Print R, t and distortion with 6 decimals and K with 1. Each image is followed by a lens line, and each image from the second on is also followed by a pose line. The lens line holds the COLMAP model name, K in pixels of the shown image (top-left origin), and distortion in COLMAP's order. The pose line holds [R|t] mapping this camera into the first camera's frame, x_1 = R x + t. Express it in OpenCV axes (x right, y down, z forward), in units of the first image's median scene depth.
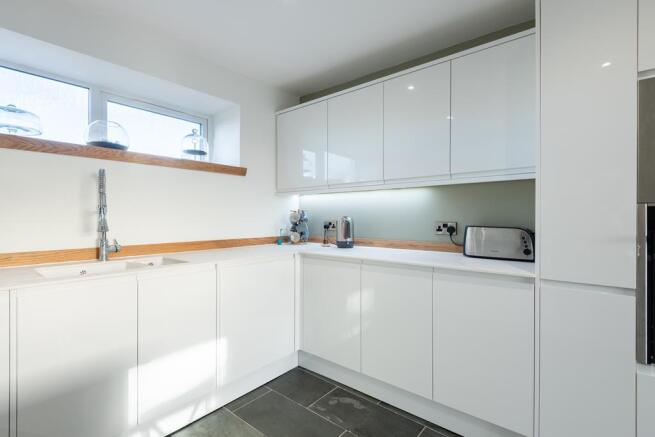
lens RADIAL K [[310.2, 0, 332.4], [0, 310.2, 219.1], [0, 0, 1]] dist [-0.001199, -0.000515]
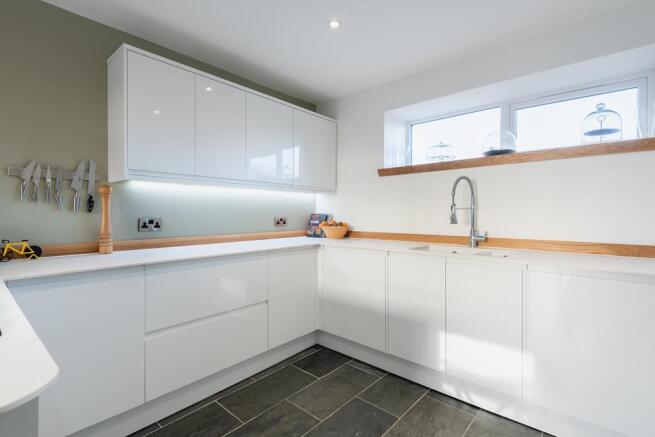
lens RADIAL K [[310.2, 0, 332.4], [0, 310.2, 219.1], [0, 0, 1]] dist [-0.001199, -0.000515]
pose [[-0.032801, 0.016031, -0.999333, 0.499881], [0.000709, 0.999871, 0.016017, -0.002522], [0.999462, -0.000184, -0.032808, 0.428432]]
